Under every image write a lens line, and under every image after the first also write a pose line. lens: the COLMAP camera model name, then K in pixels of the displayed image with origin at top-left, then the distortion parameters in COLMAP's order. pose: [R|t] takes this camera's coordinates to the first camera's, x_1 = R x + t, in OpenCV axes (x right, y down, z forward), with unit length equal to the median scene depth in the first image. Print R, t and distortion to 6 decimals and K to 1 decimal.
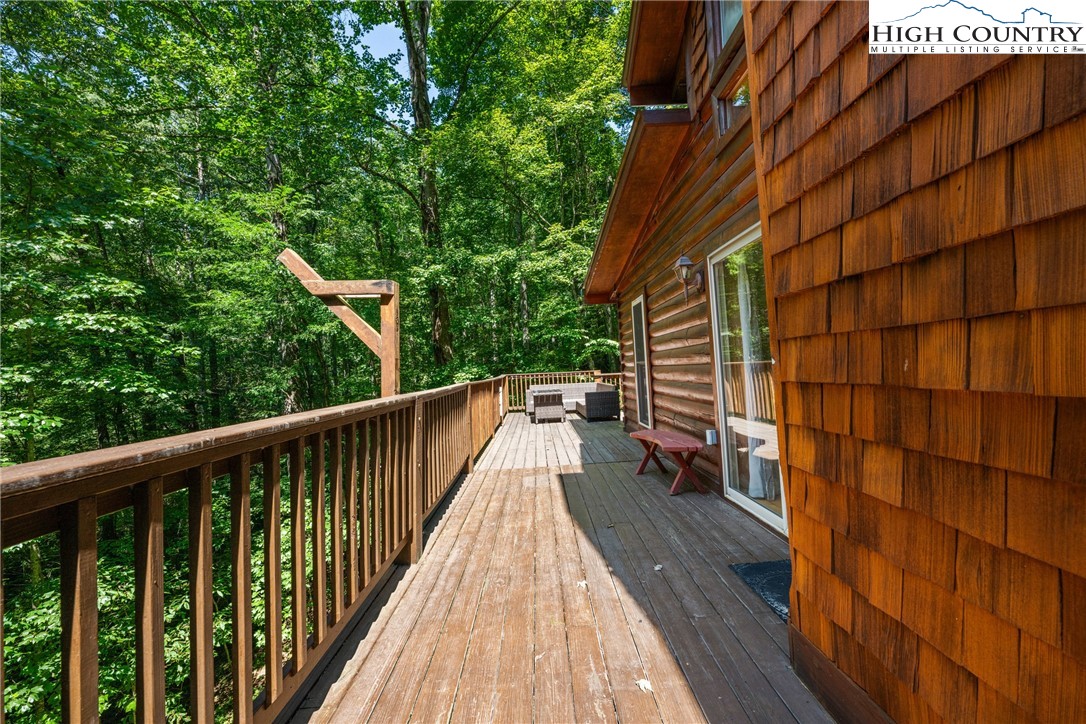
lens RADIAL K [[437.7, 0, 541.5], [0, 437.7, 366.9], [0, 0, 1]] dist [0.000765, -0.000464]
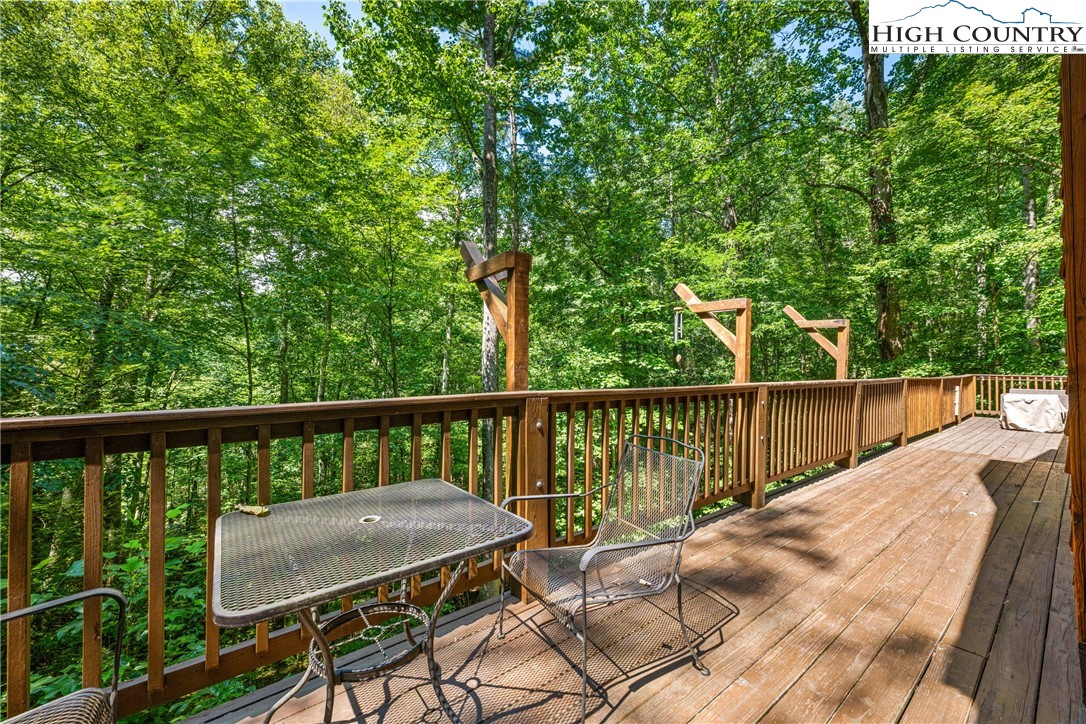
lens RADIAL K [[437.7, 0, 539.7], [0, 437.7, 354.0], [0, 0, 1]] dist [0.000765, -0.000464]
pose [[0.618501, 0.034910, -0.785008, 0.112623], [-0.035813, 0.999227, 0.016219, -0.009737], [0.784968, 0.018082, 0.619273, -0.407893]]
